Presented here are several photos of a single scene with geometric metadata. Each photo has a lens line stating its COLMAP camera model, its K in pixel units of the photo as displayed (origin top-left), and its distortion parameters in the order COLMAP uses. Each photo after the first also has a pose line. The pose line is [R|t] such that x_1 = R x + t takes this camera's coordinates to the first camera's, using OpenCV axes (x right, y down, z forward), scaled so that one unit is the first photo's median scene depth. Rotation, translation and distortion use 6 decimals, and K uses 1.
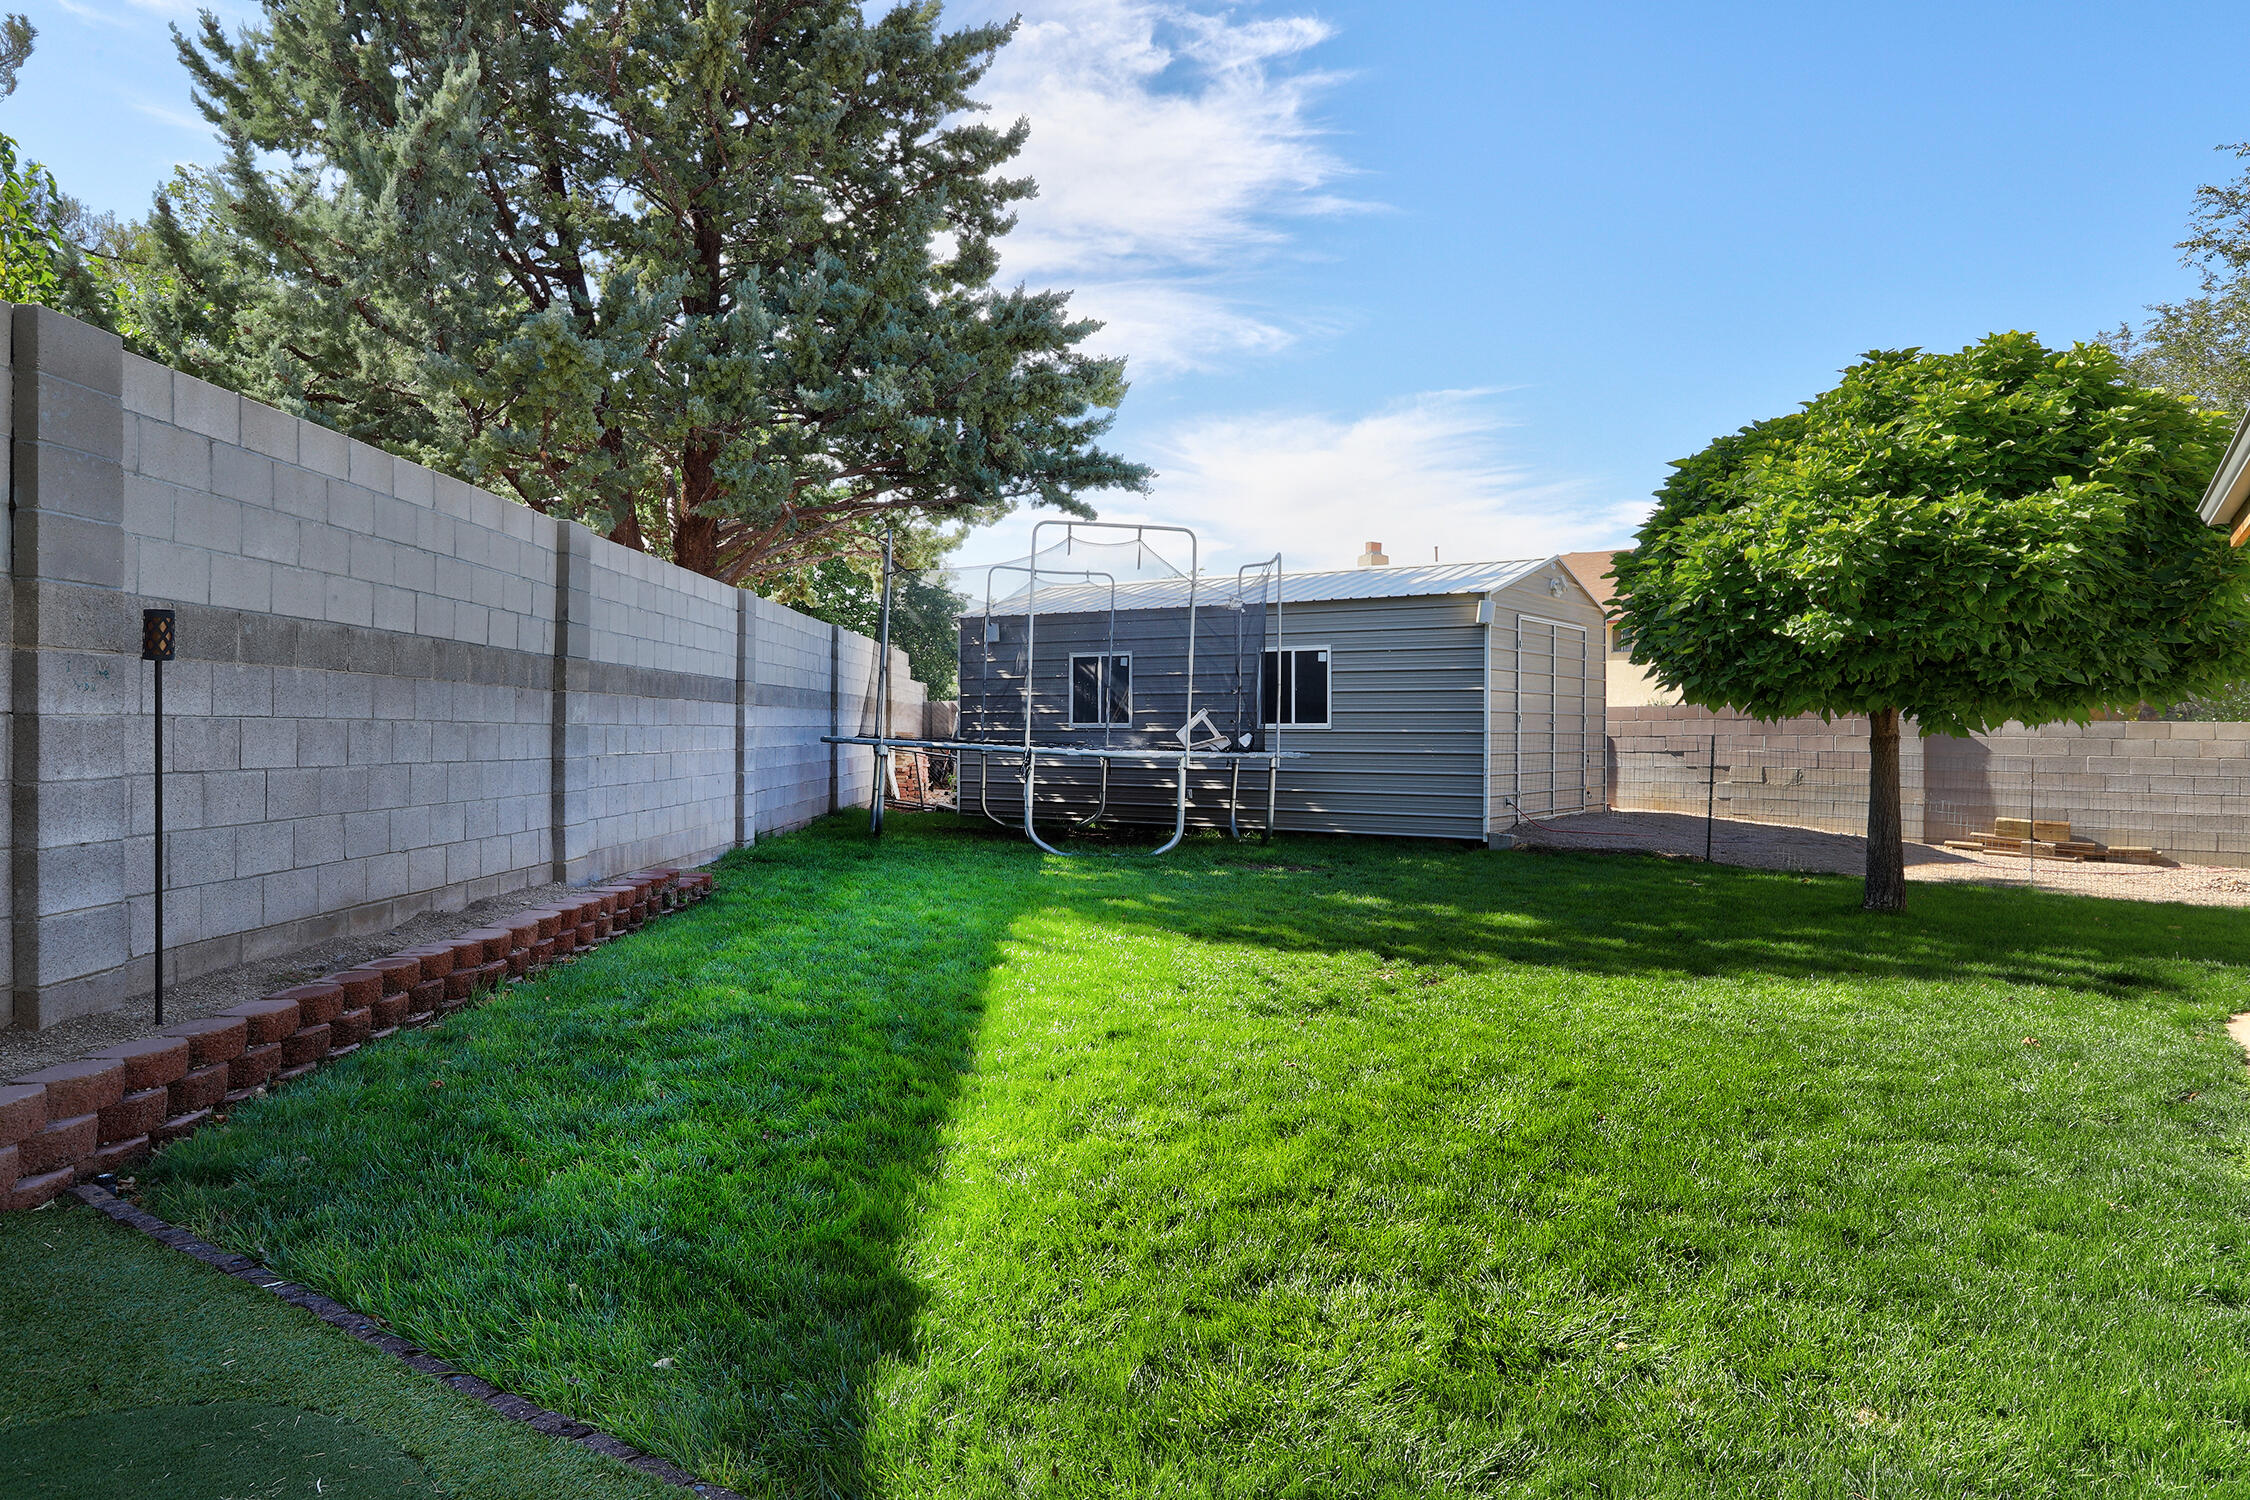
lens RADIAL K [[1498.2, 0, 1125.0], [0, 1498.2, 750.0], [0, 0, 1]] dist [-0.001228, 0.001032]
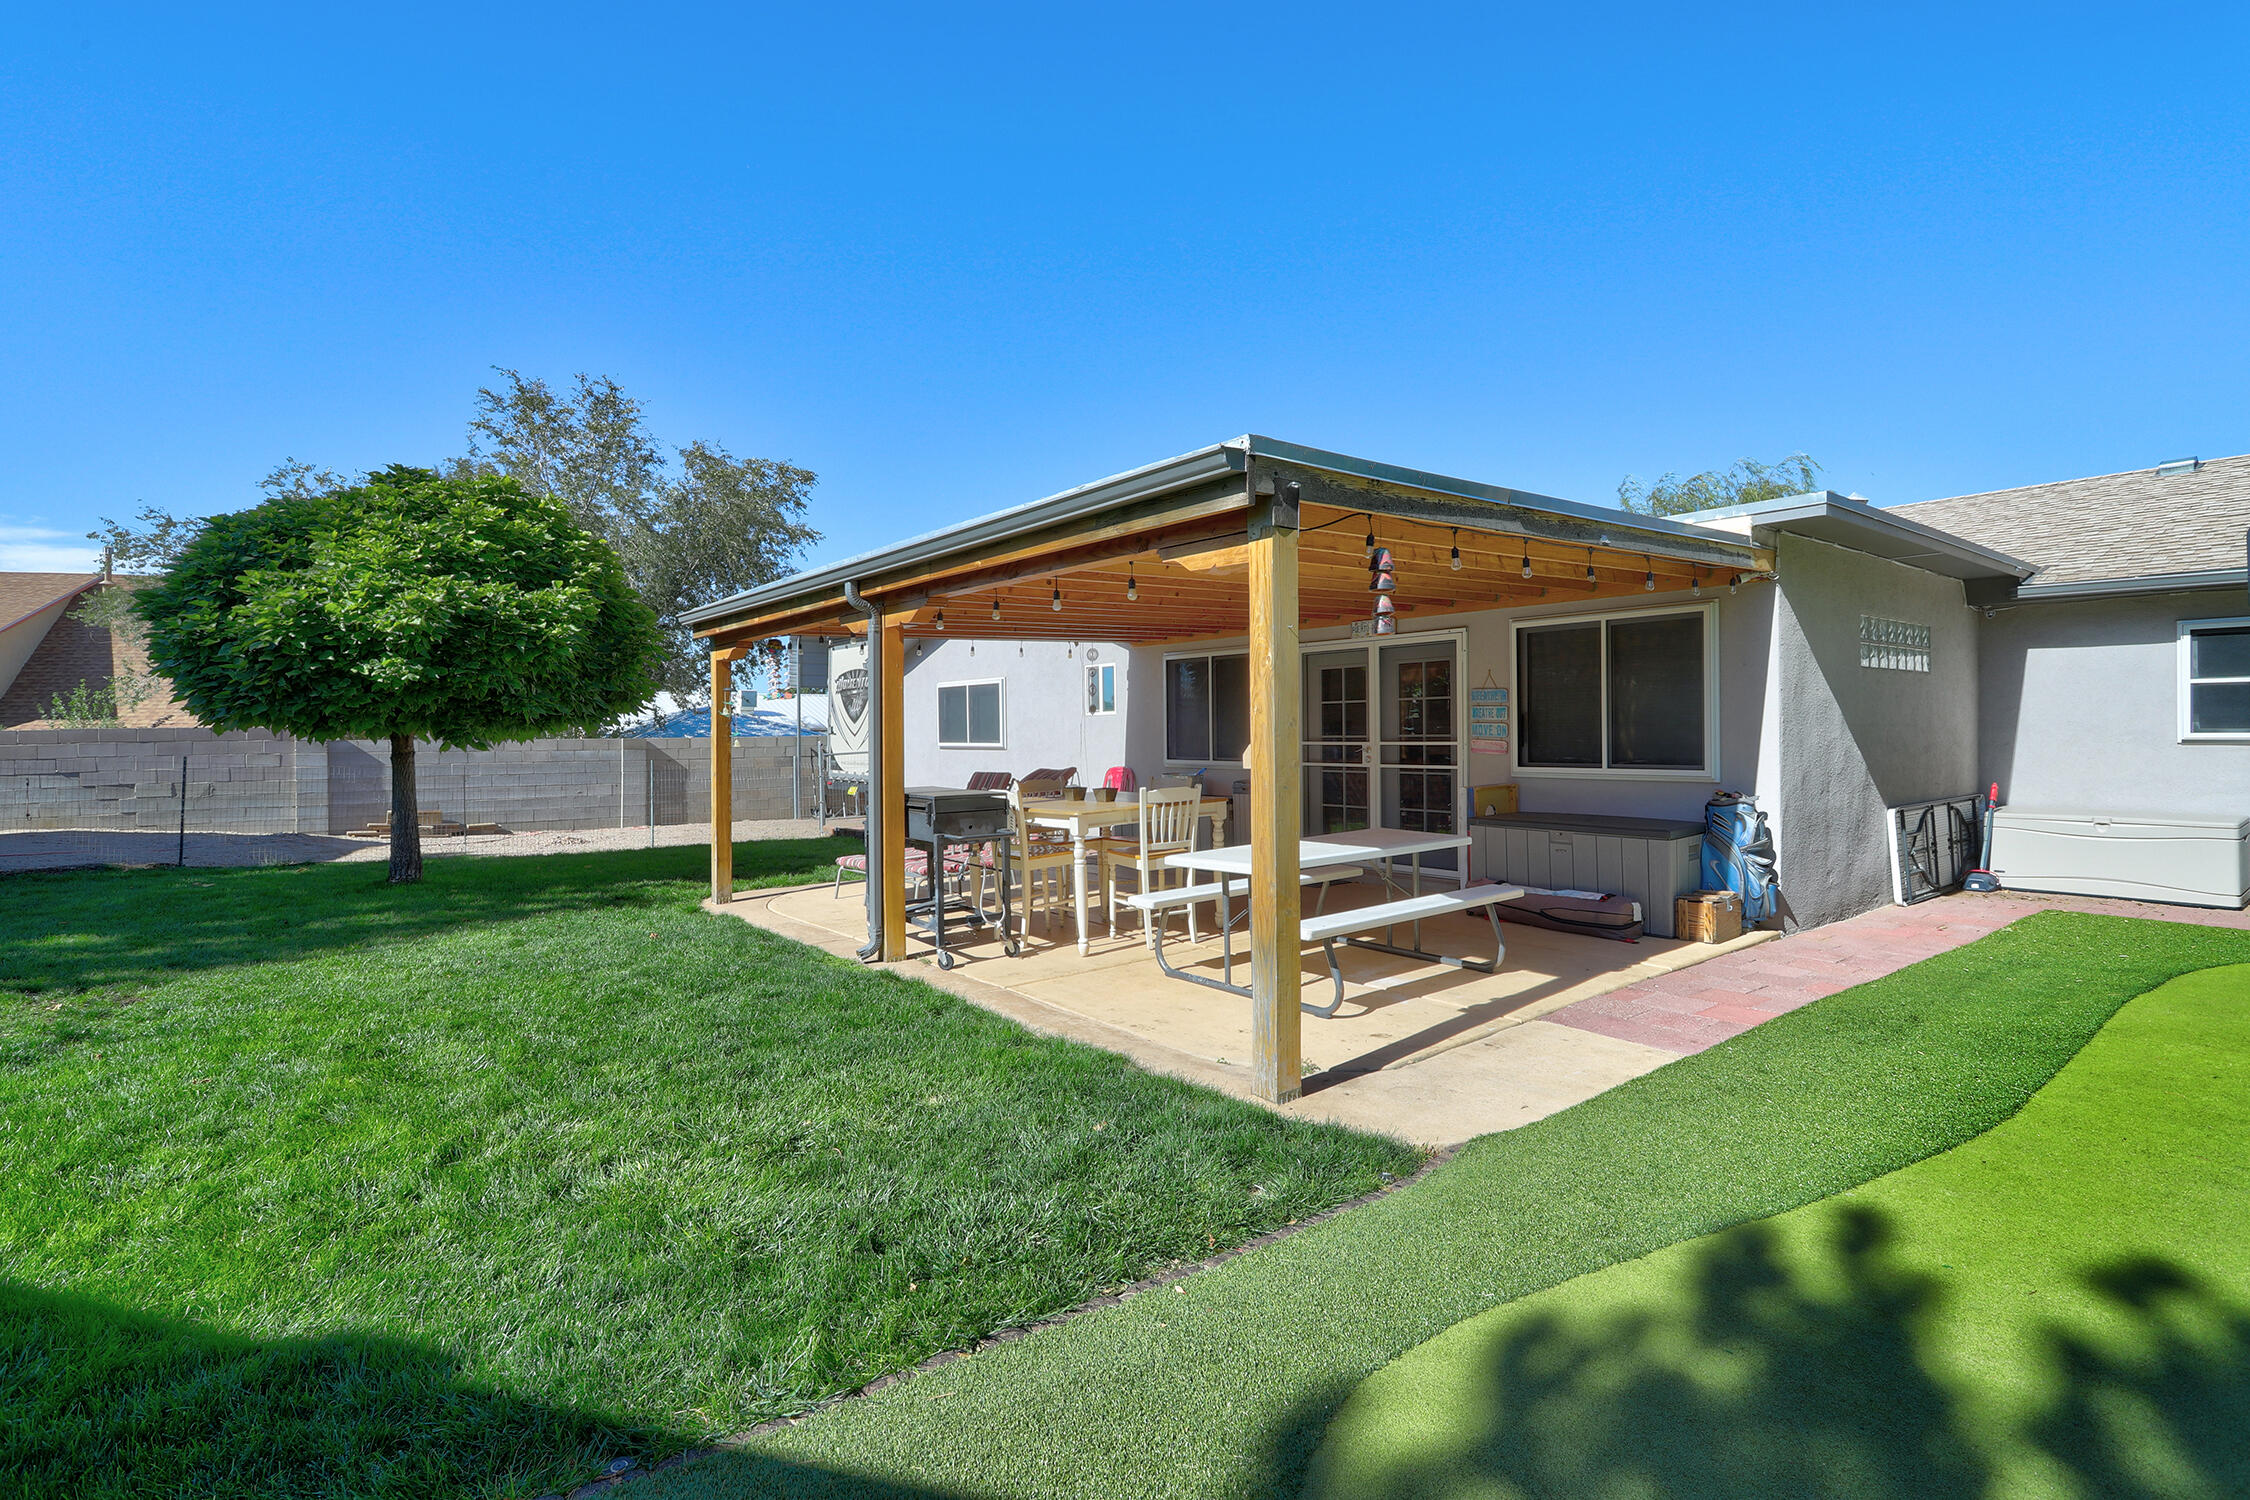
lens RADIAL K [[1066.0, 0, 1125.0], [0, 1066.0, 750.0], [0, 0, 1]] dist [-0.002071, -0.000375]
pose [[0.303164, -0.021516, 0.952695, -0.233339], [0.030001, 0.999465, 0.013026, -0.004620], [-0.952466, 0.024633, 0.303647, 0.107454]]
